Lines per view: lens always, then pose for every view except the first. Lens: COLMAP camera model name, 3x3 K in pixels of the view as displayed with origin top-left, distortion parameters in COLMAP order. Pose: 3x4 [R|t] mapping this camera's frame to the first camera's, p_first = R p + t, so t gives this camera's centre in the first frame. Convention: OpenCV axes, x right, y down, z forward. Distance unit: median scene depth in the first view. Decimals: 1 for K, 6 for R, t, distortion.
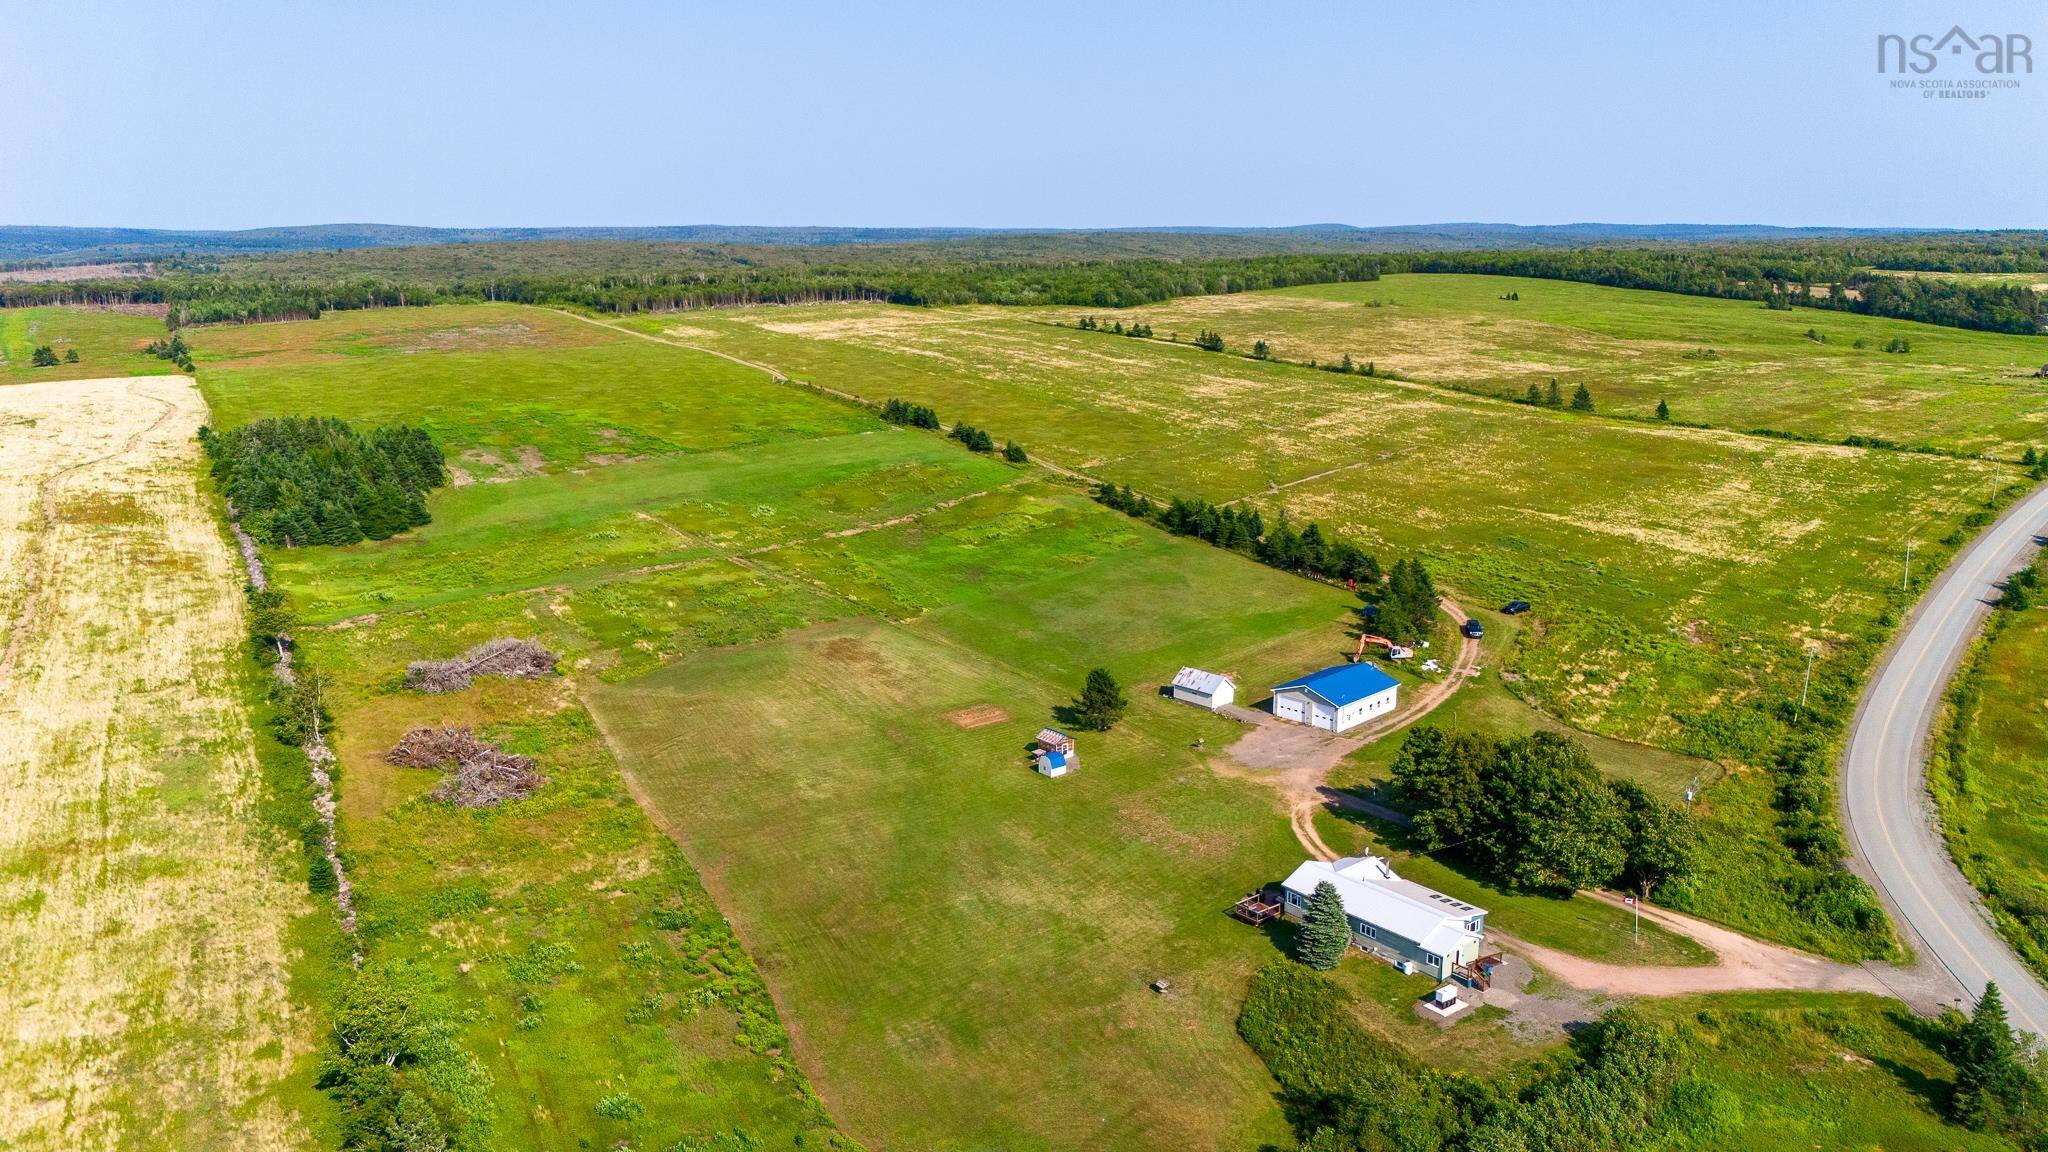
lens RADIAL K [[1496.7, 0, 1024.0], [0, 1496.7, 576.0], [0, 0, 1]] dist [0.110479, -0.153254]
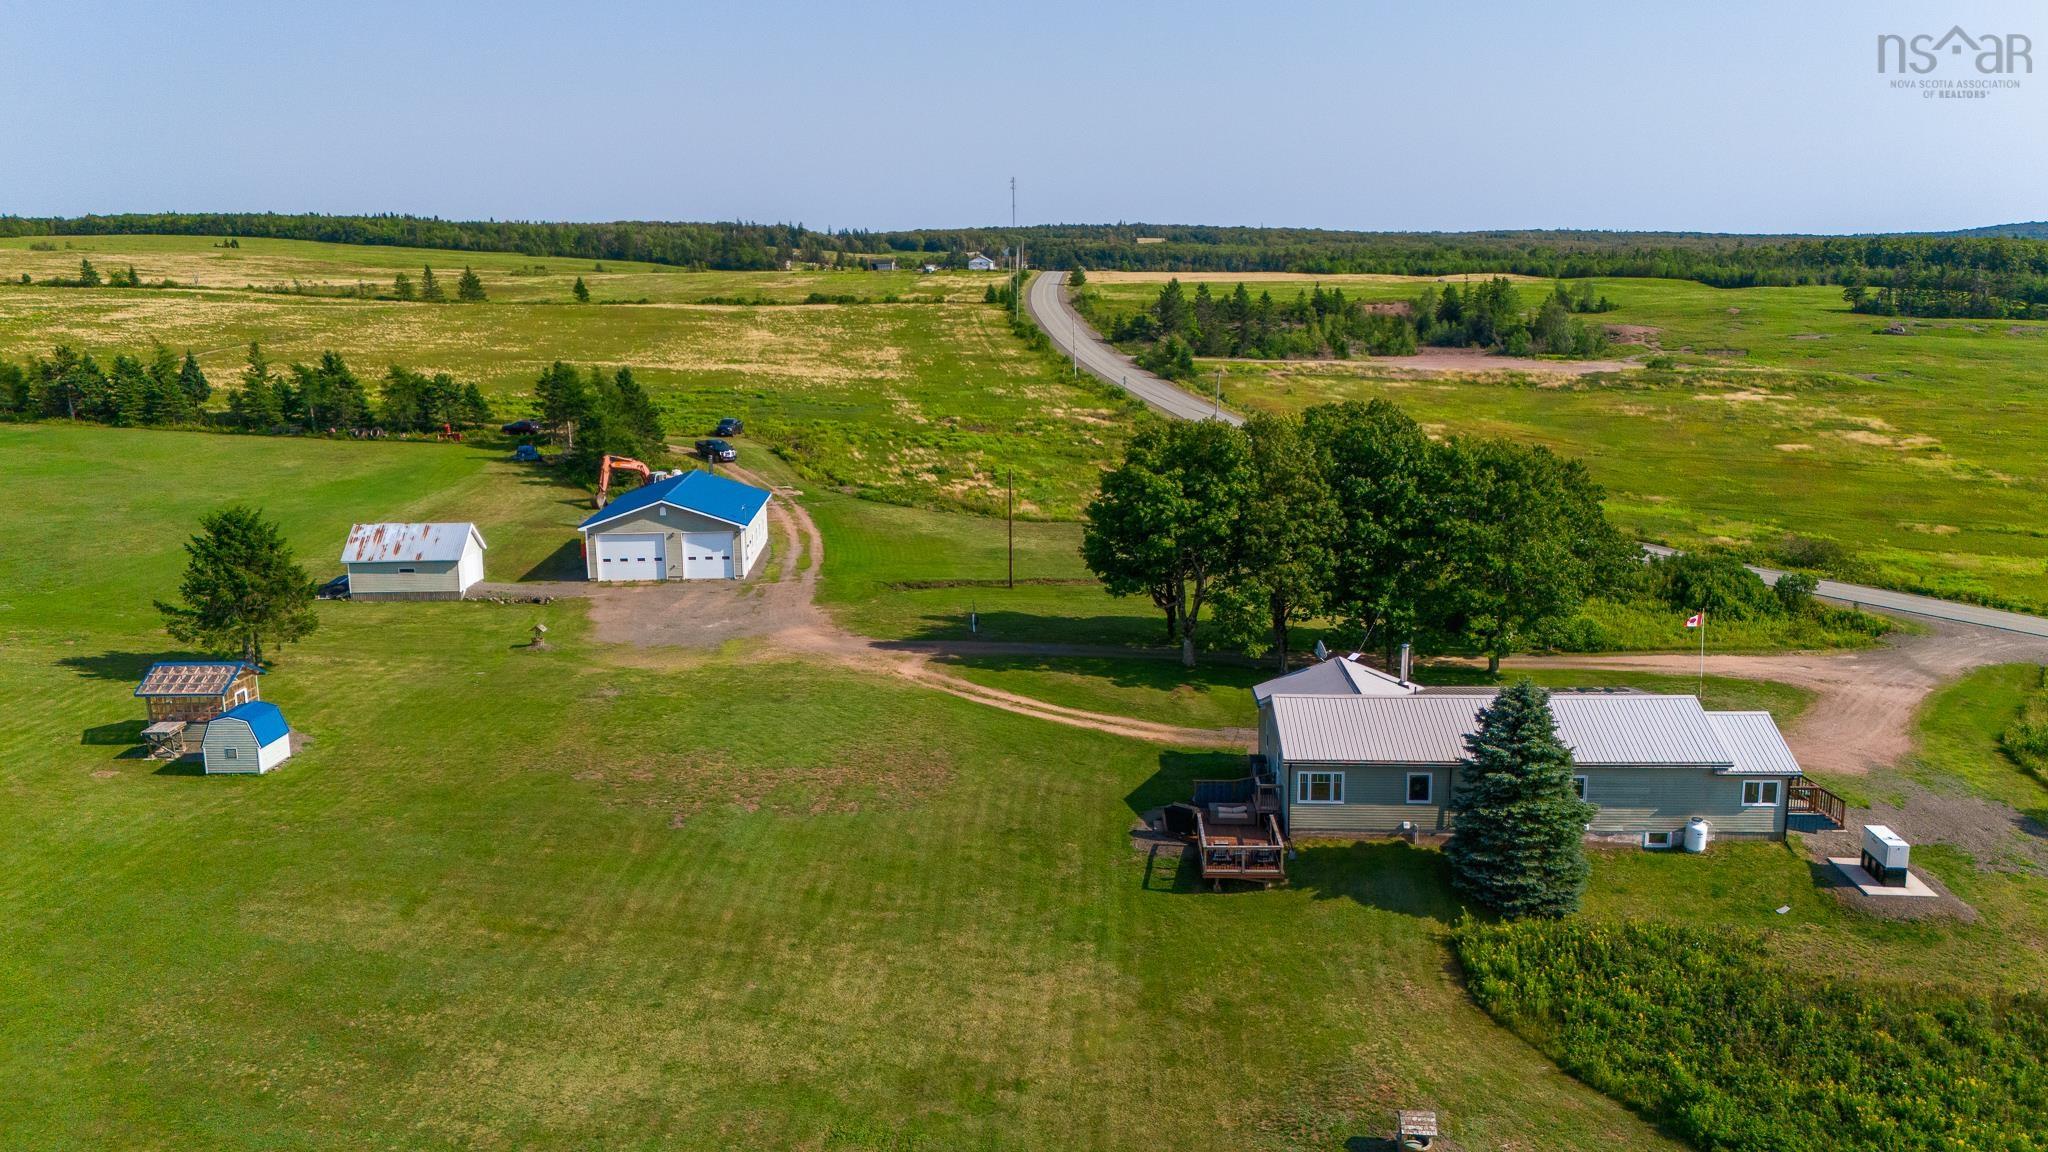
lens RADIAL K [[1547.6, 0, 1024.0], [0, 1547.6, 576.0], [0, 0, 1]] dist [0.079620, -0.086164]
pose [[0.670415, -0.152299, 0.726188, -0.109578], [0.174695, 0.983593, 0.045006, 0.096089], [-0.721128, 0.096689, 0.686022, 0.572305]]
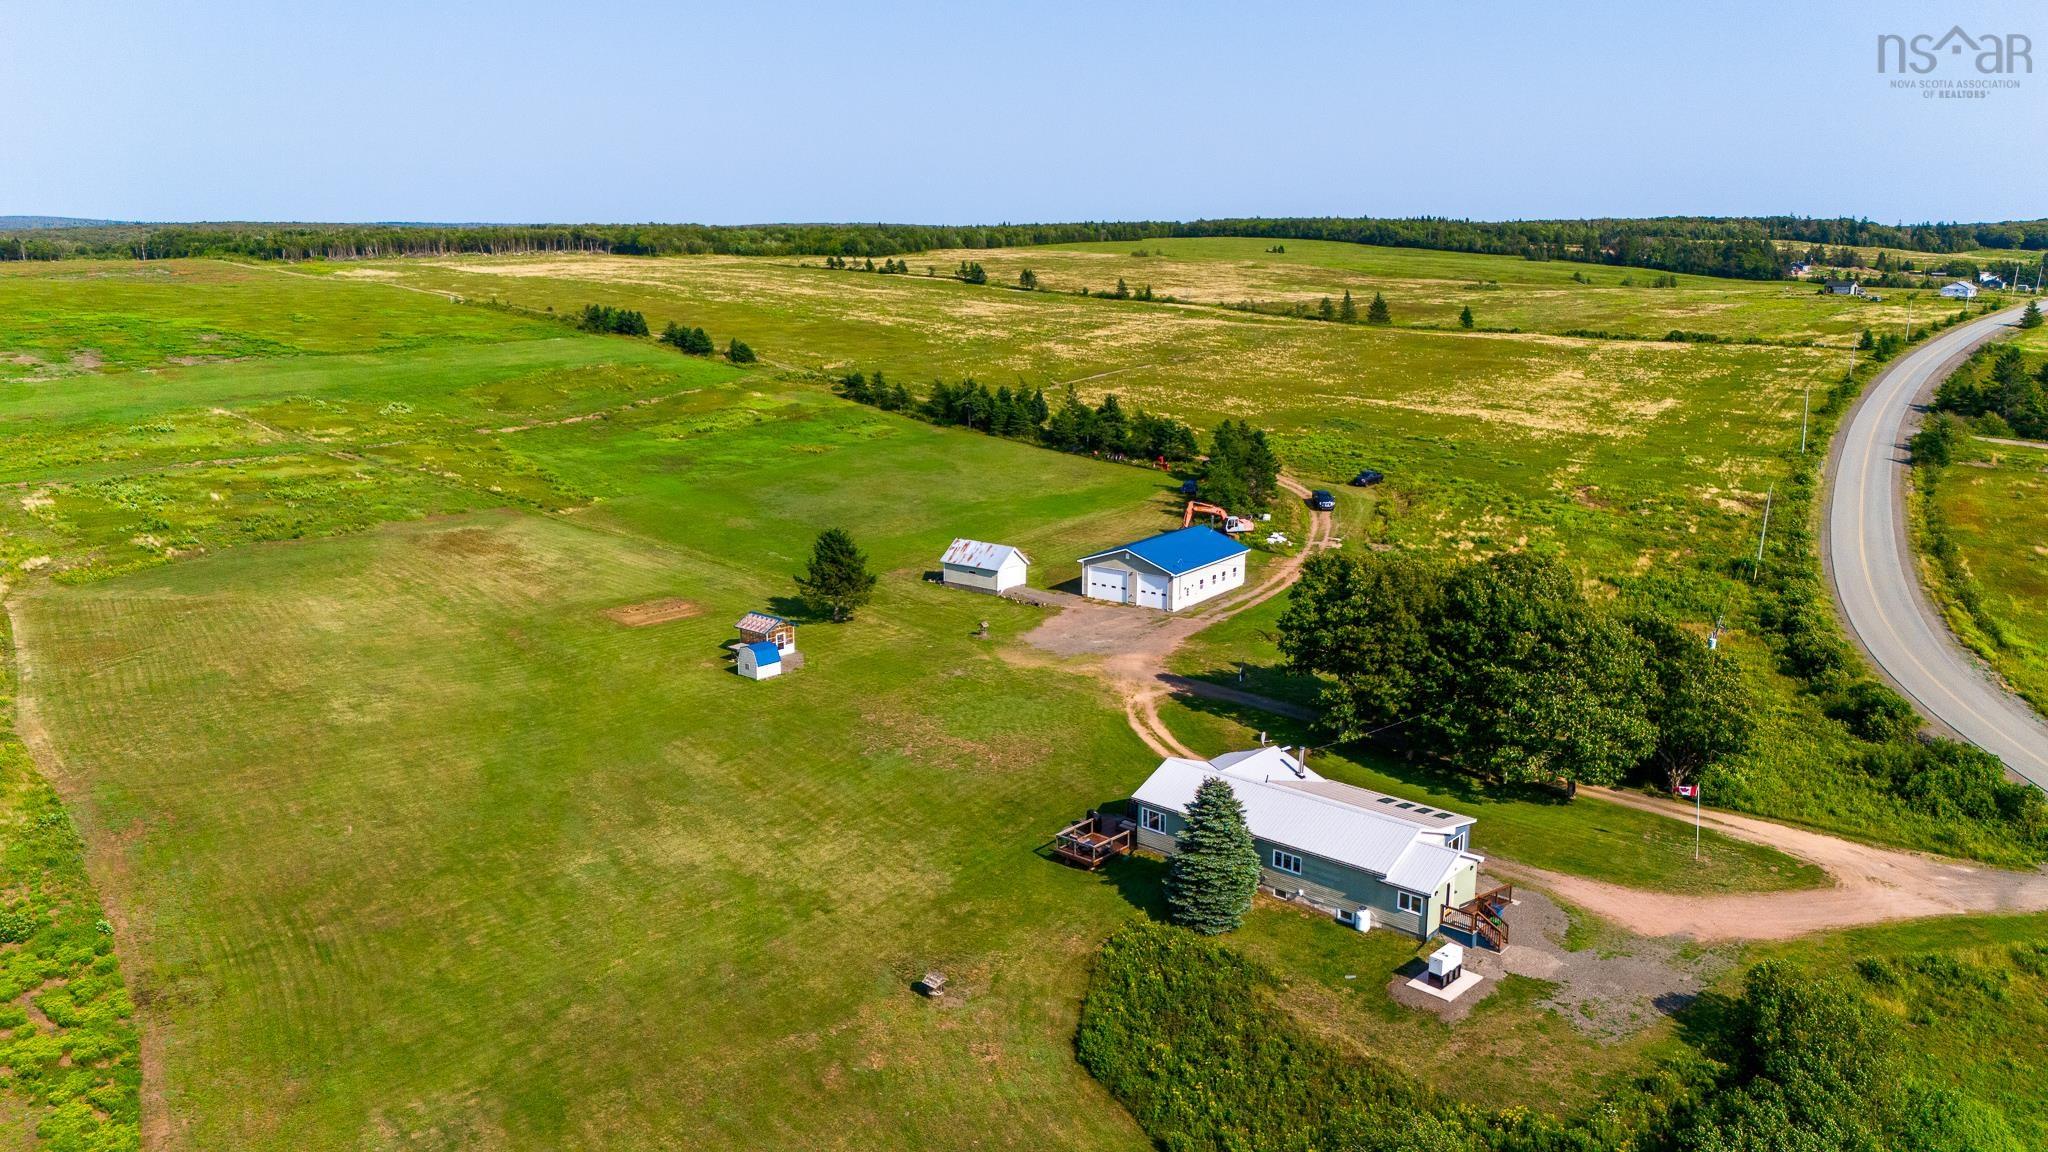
lens RADIAL K [[1496.7, 0, 1024.0], [0, 1496.7, 576.0], [0, 0, 1]] dist [0.110479, -0.153254]
pose [[0.987486, -0.027969, 0.155207, 0.029989], [0.028914, 0.999575, -0.003832, 0.087929], [-0.155034, 0.008272, 0.987875, 0.314578]]
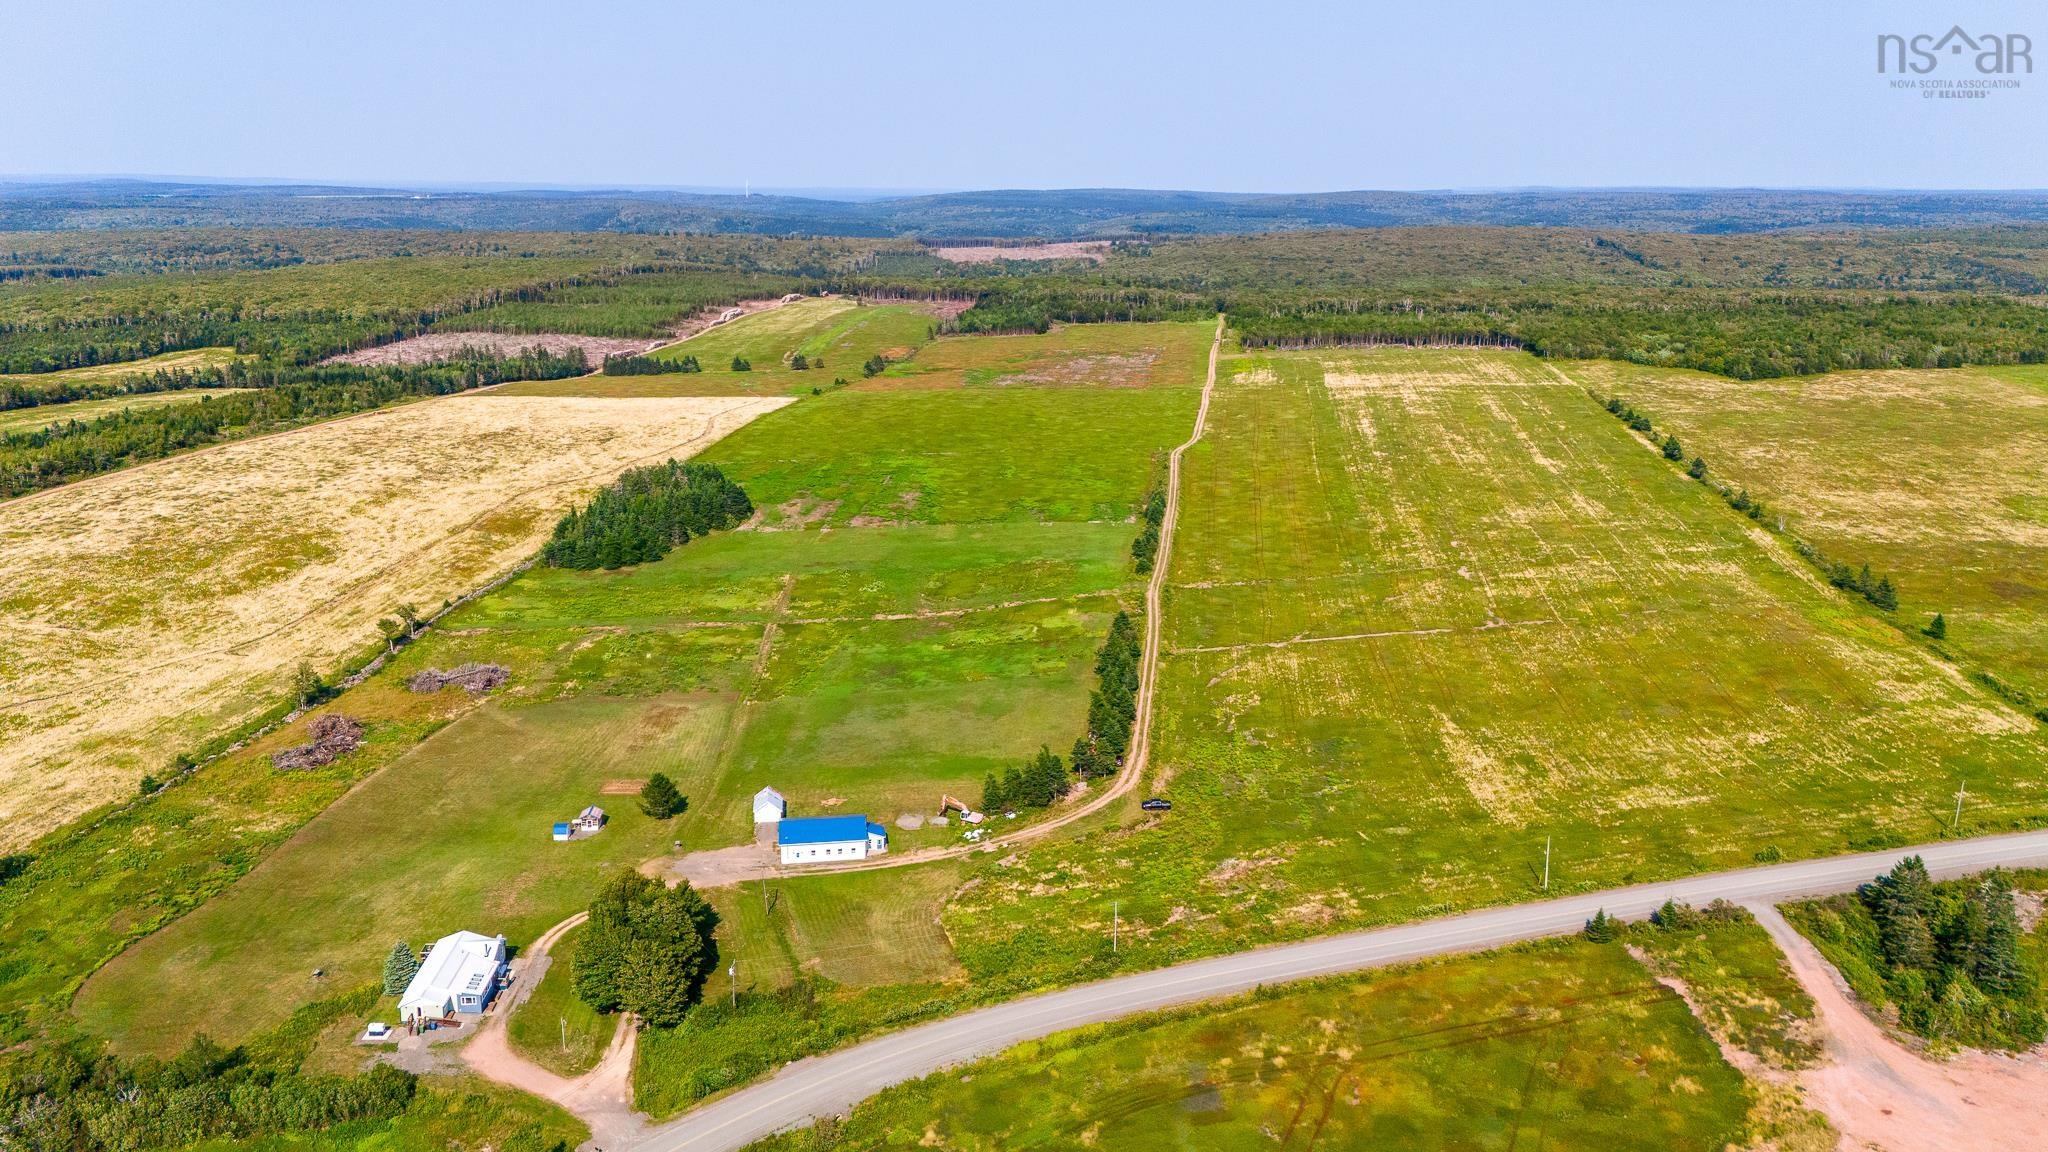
lens RADIAL K [[1547.6, 0, 1024.0], [0, 1547.6, 576.0], [0, 0, 1]] dist [0.079620, -0.086164]
pose [[0.799997, 0.158455, -0.578703, 1.099460], [-0.147208, 0.986853, 0.066710, -0.255695], [0.581665, 0.031822, 0.812806, 0.039035]]
